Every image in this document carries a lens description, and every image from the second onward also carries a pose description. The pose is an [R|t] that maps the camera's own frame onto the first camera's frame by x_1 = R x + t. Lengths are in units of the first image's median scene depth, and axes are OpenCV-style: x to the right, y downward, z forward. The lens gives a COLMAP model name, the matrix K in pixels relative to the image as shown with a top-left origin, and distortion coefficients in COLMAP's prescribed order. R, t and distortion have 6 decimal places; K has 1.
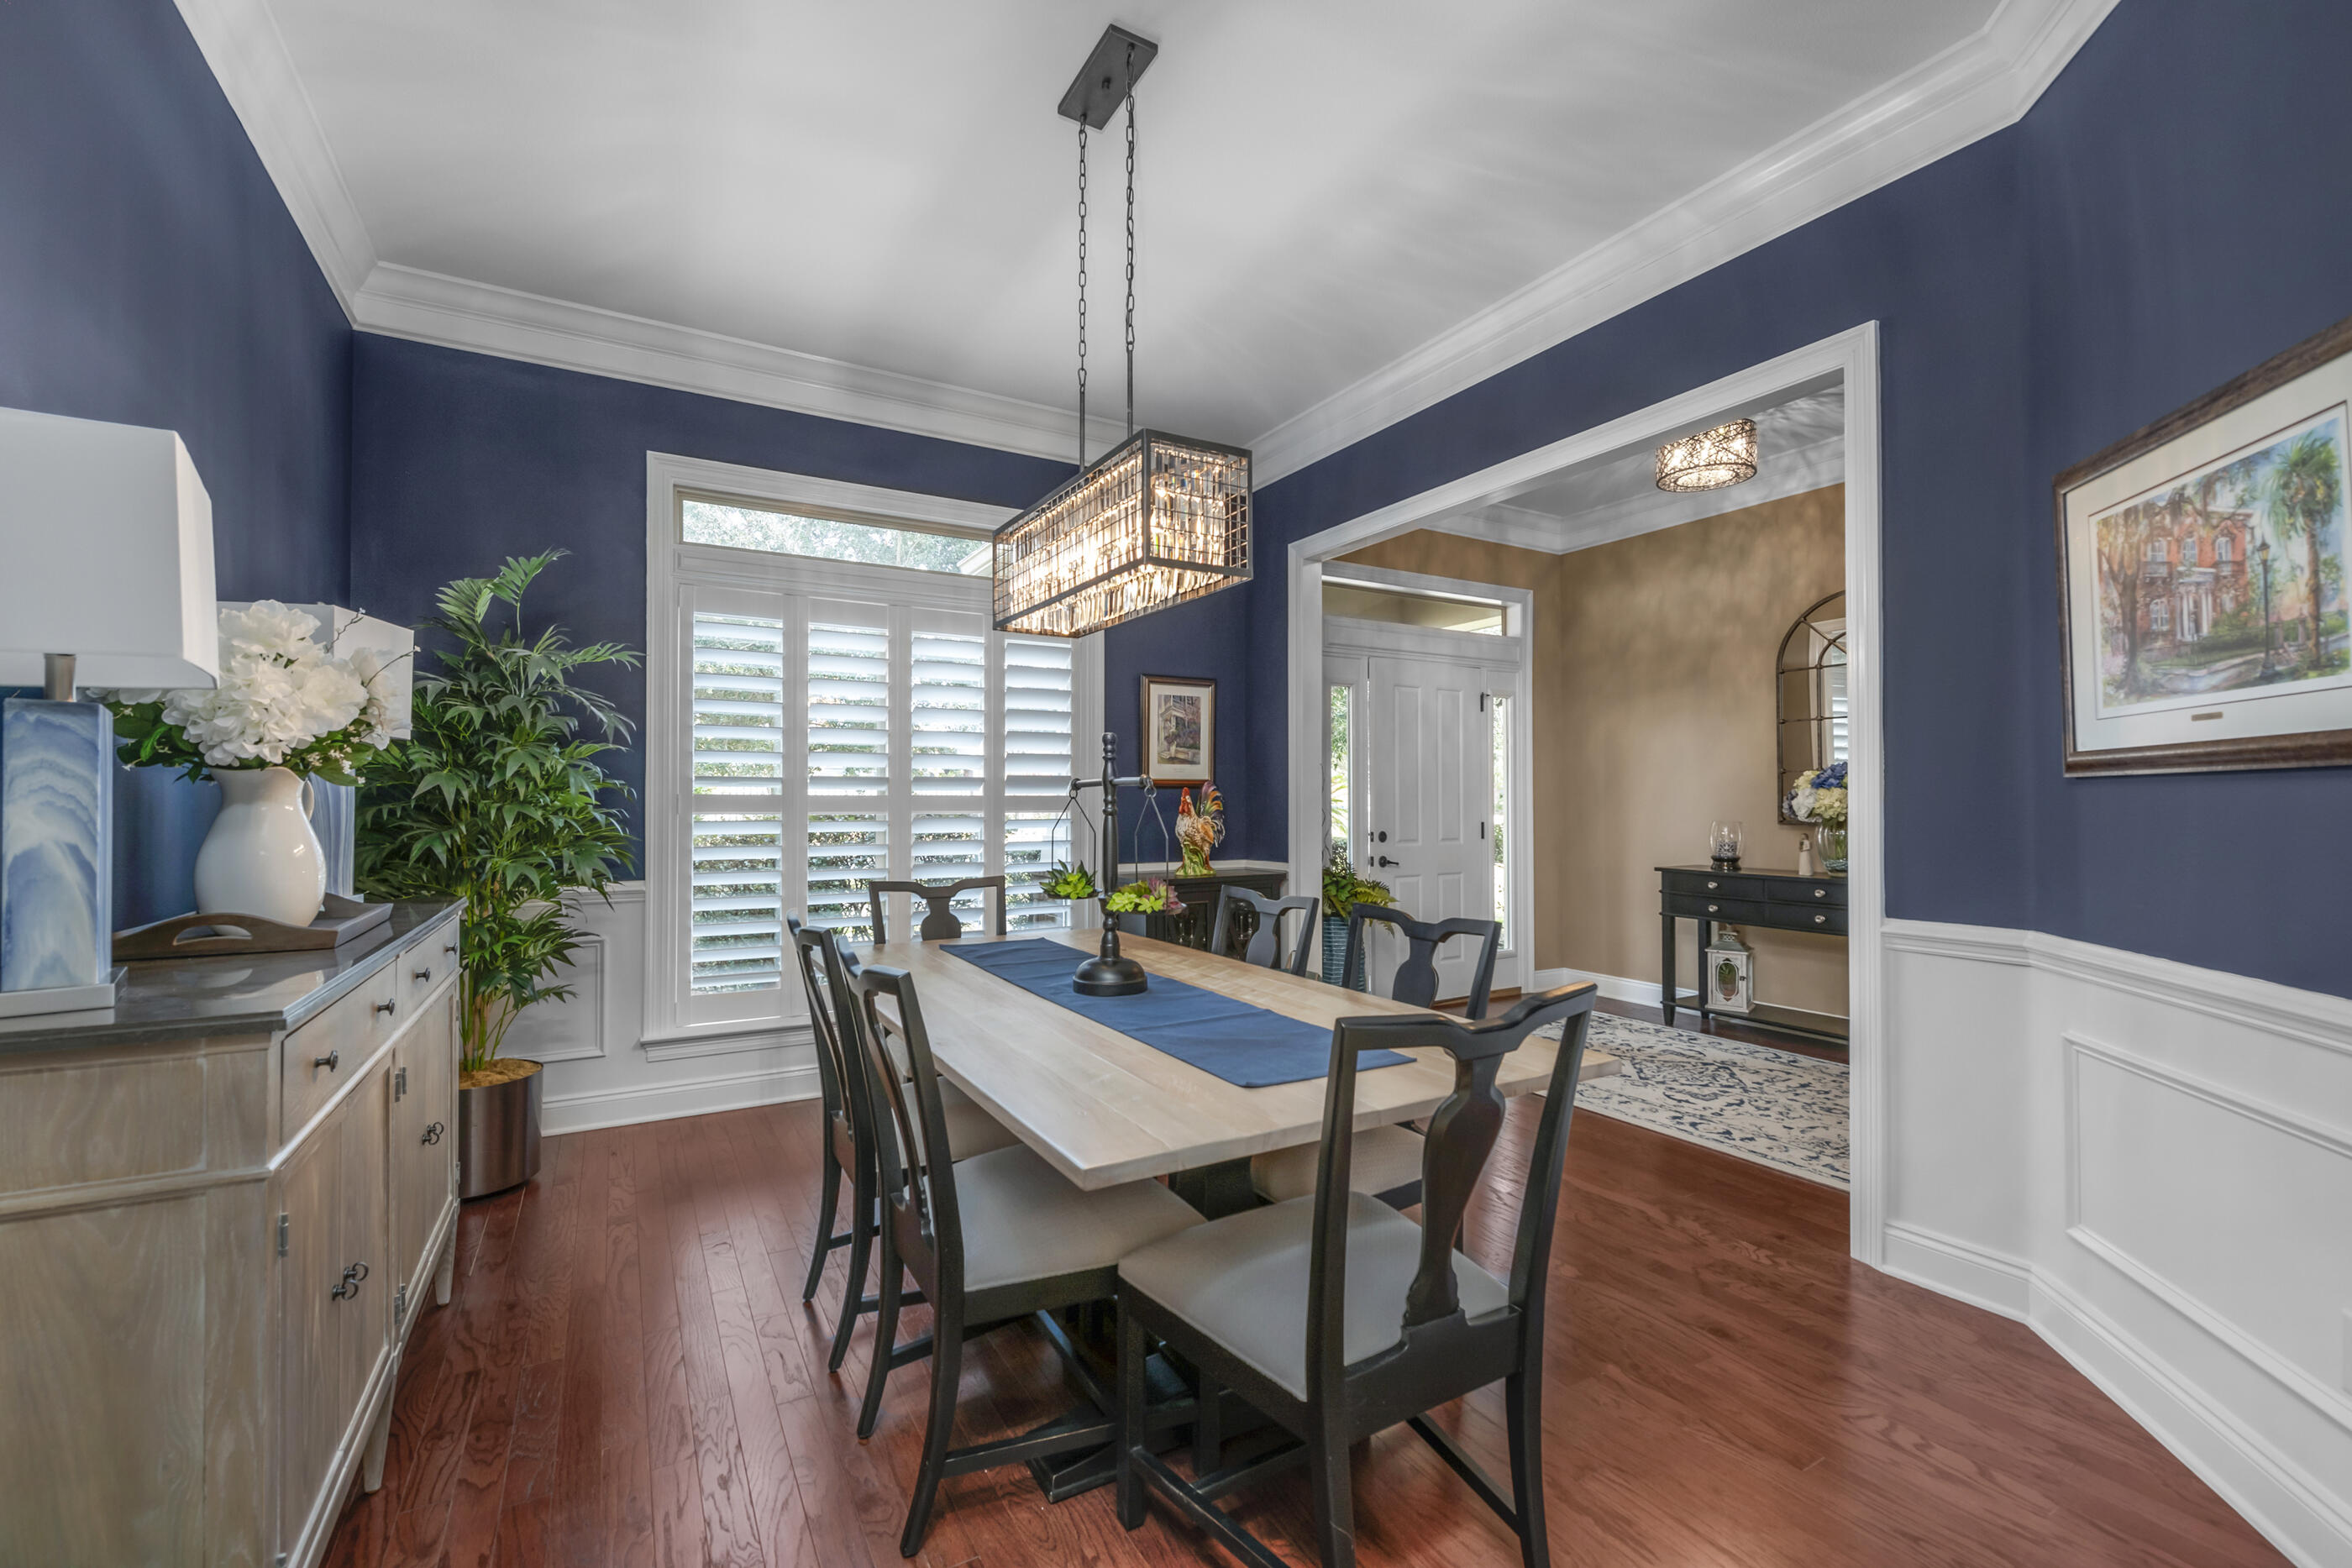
lens RADIAL K [[947.0, 0, 1140.9], [0, 947.0, 813.7], [0, 0, 1]] dist [-0.001972, -0.000124]
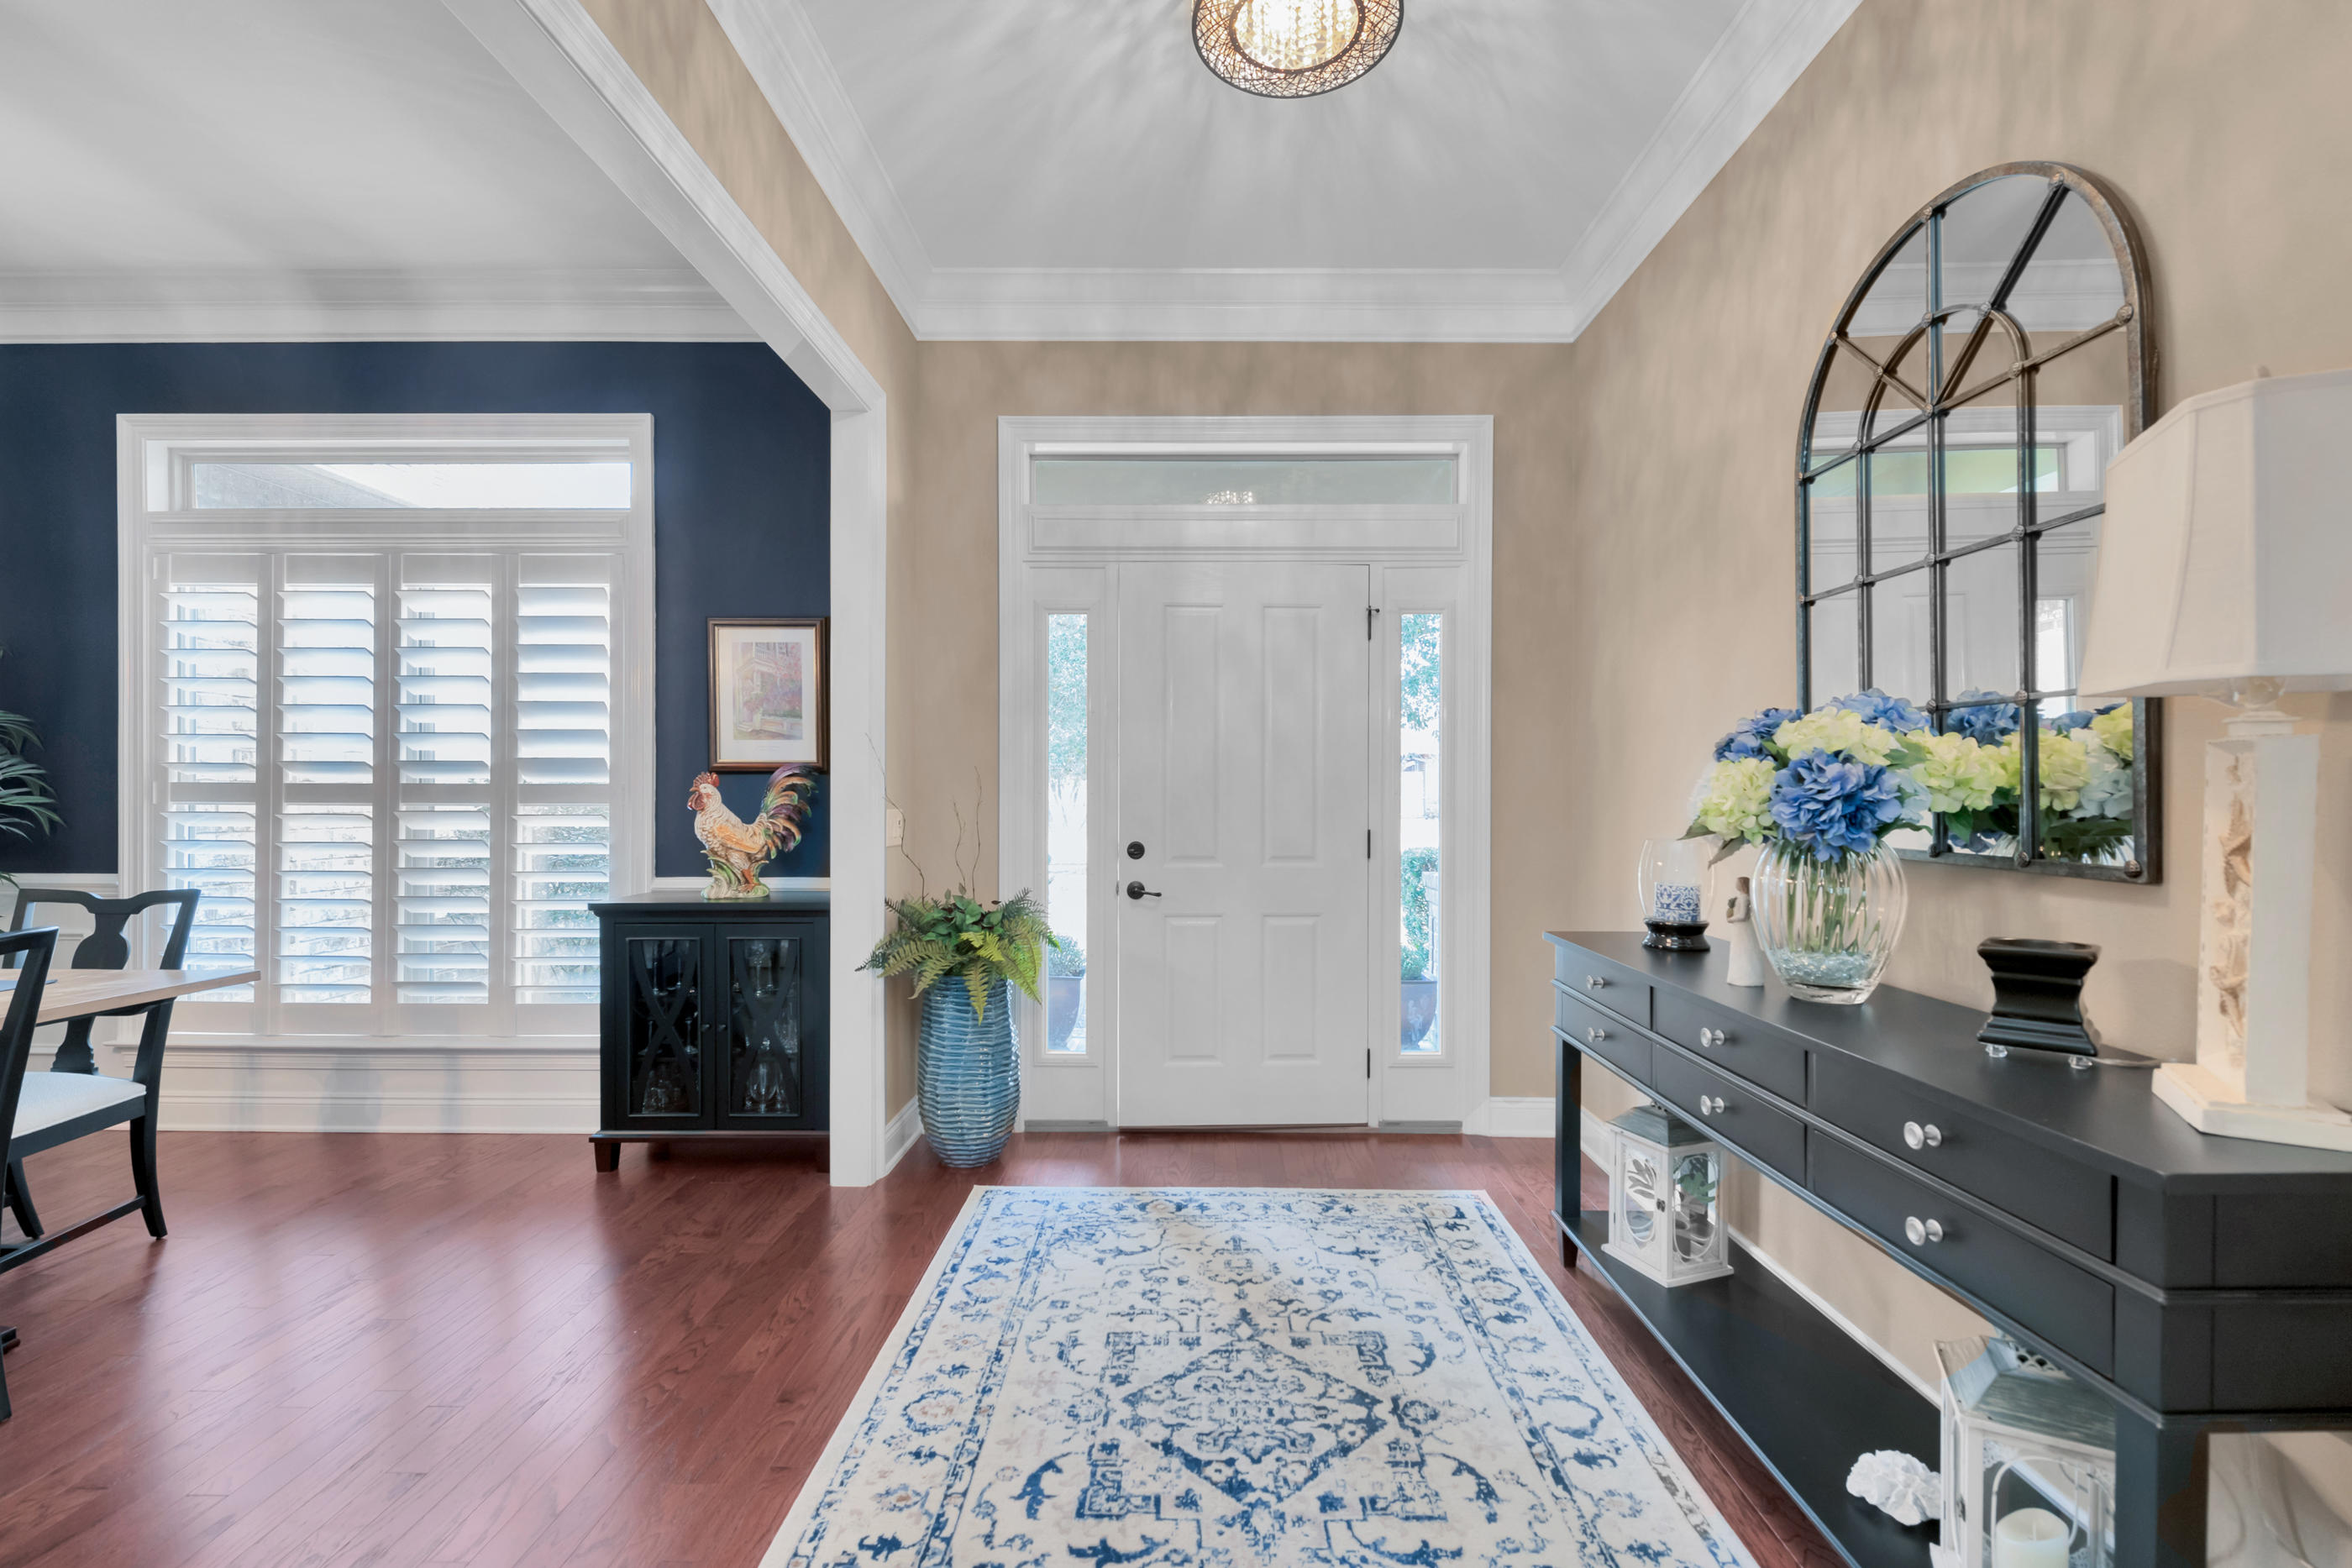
lens RADIAL K [[987.6, 0, 1218.7], [0, 987.6, 799.1], [0, 0, 1]] dist [-0.011351, -0.000038]
pose [[0.879306, 0.014446, -0.476038, 0.812067], [-0.009009, 0.999866, 0.013701, -0.024902], [0.476172, -0.007758, 0.879318, 0.607718]]
